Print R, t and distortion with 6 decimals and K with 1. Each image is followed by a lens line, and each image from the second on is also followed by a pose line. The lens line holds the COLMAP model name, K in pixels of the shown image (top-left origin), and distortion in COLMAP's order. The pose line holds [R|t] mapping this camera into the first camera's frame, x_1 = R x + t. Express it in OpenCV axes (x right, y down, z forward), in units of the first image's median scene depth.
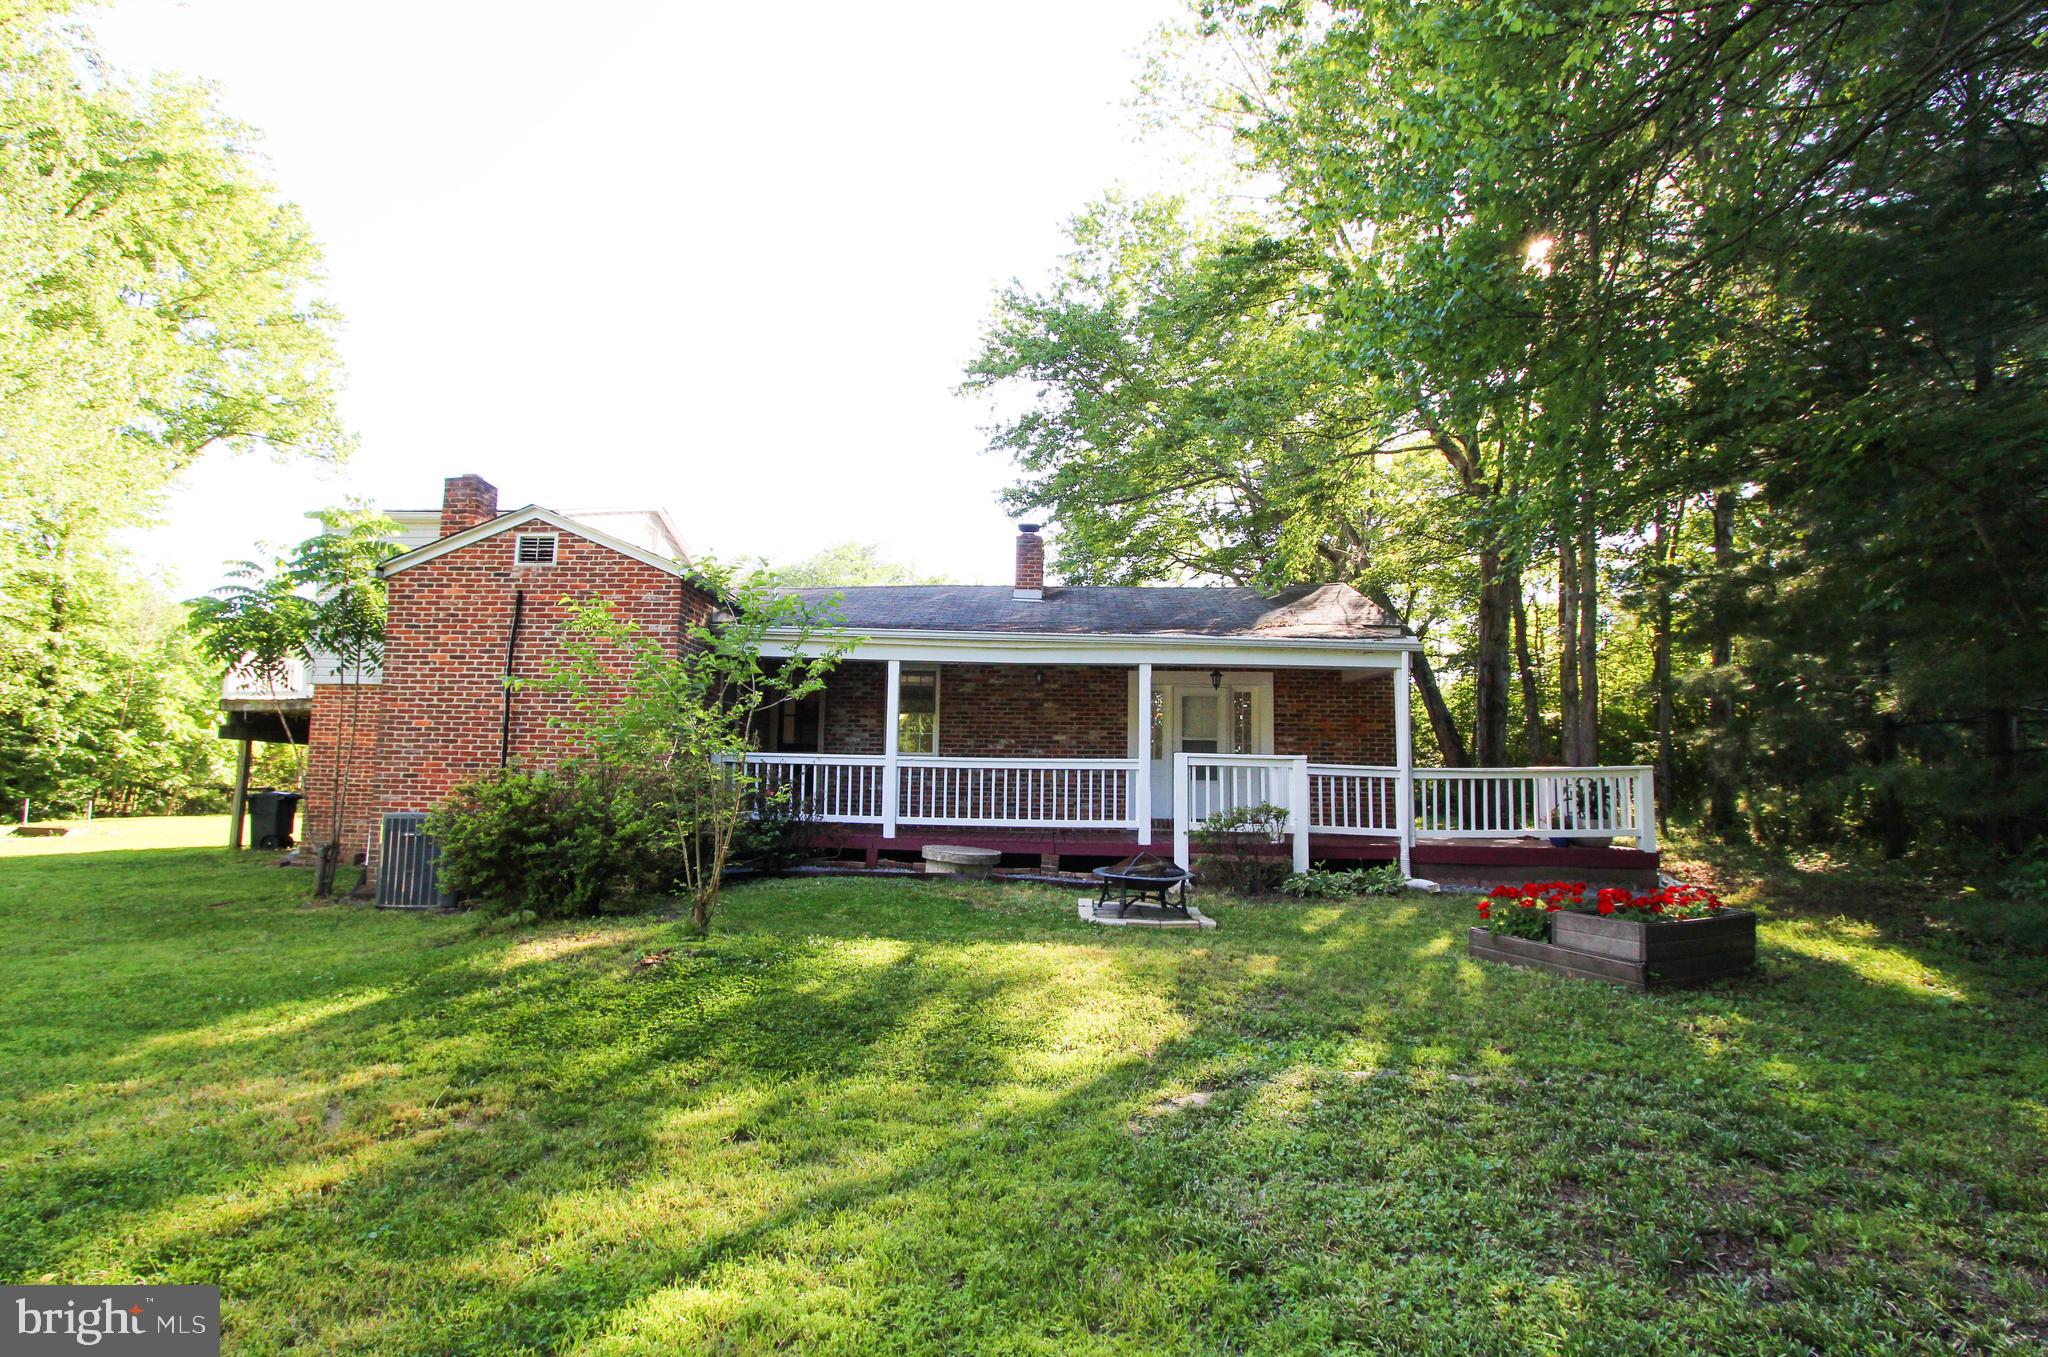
lens RADIAL K [[930.2, 0, 1042.4], [0, 930.2, 693.1], [0, 0, 1]] dist [-0.012833, -0.000441]
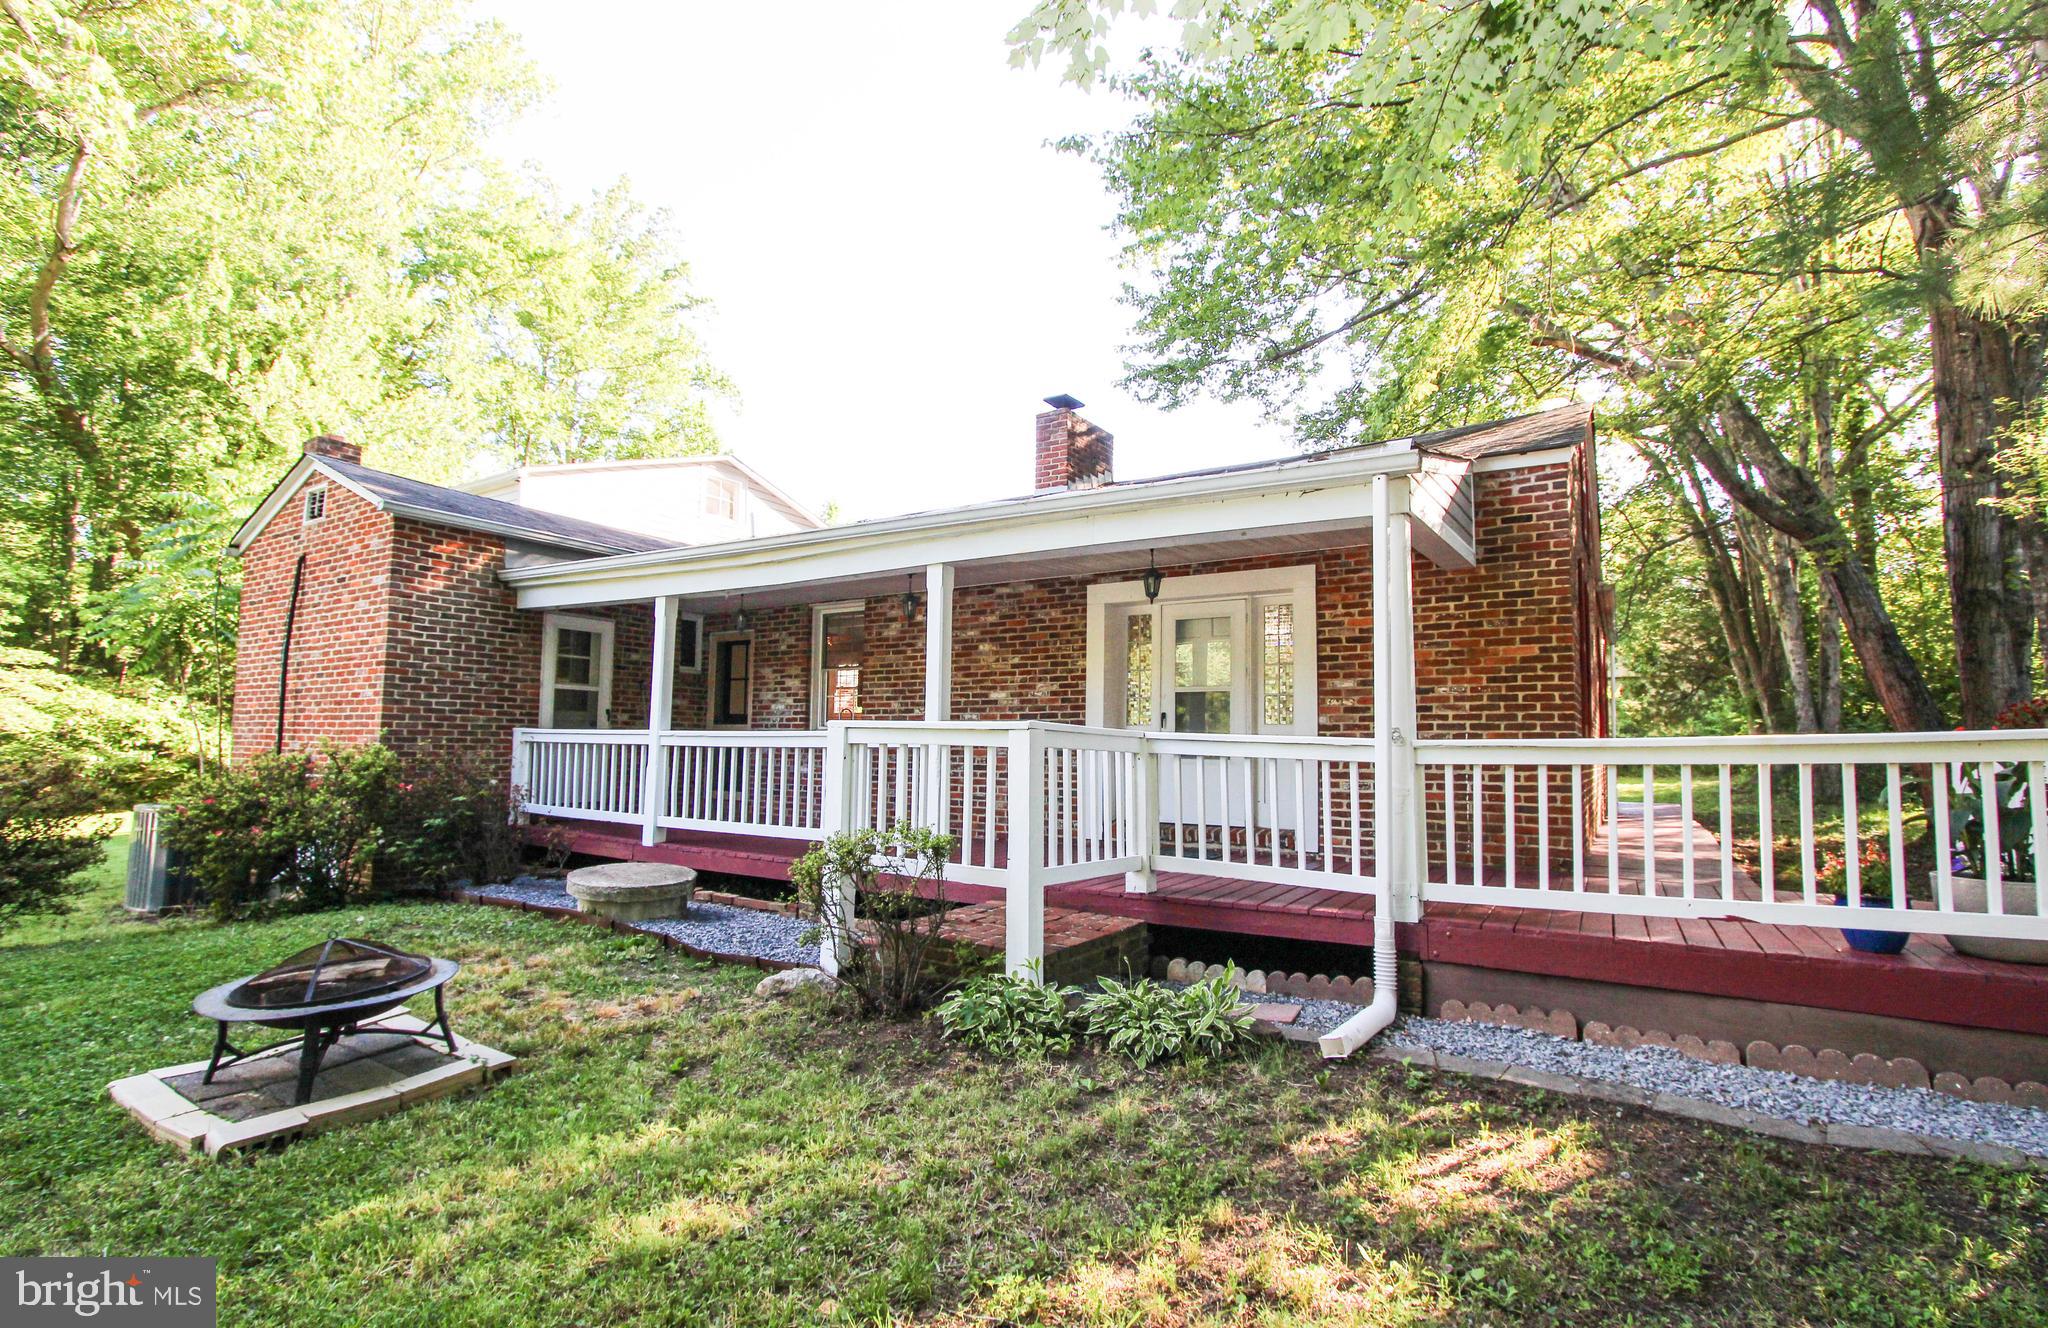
lens RADIAL K [[935.2, 0, 1051.2], [0, 935.2, 653.6], [0, 0, 1]] dist [-0.017989, 0.003144]
pose [[0.877691, -0.056099, -0.475933, 0.445885], [0.056462, 0.998313, -0.013548, 0.035543], [0.475890, -0.014981, 0.879377, 0.519638]]
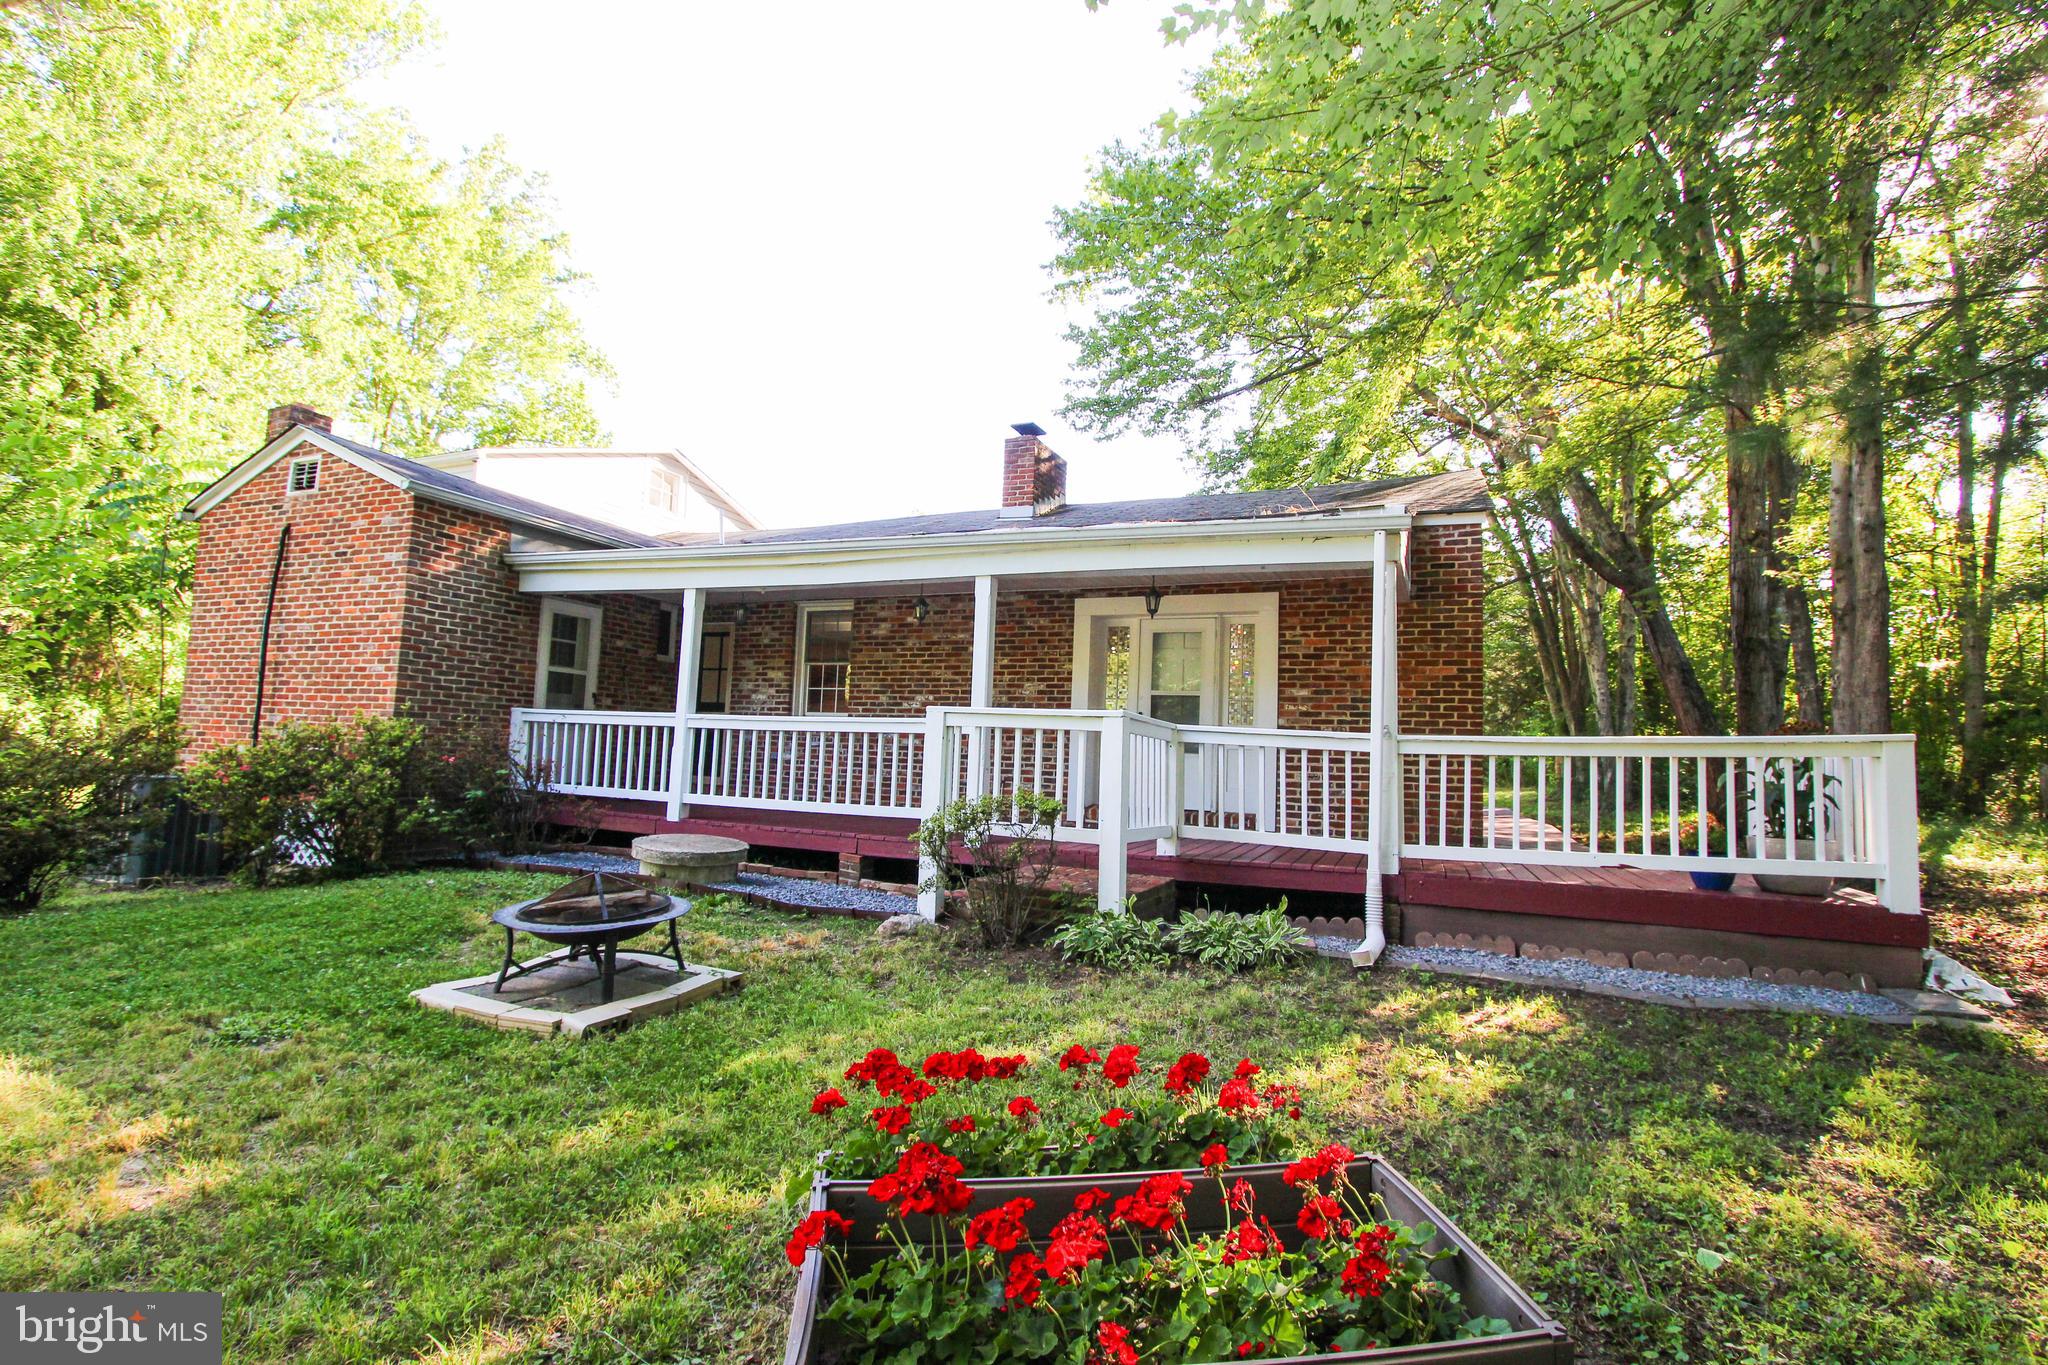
lens RADIAL K [[930.2, 0, 1053.0], [0, 930.2, 654.4], [0, 0, 1]] dist [-0.012833, -0.000441]
pose [[0.946070, -0.019964, -0.323347, 0.371588], [0.016514, 0.999774, -0.013409, 0.034303], [0.323542, 0.007346, 0.946185, 0.380211]]
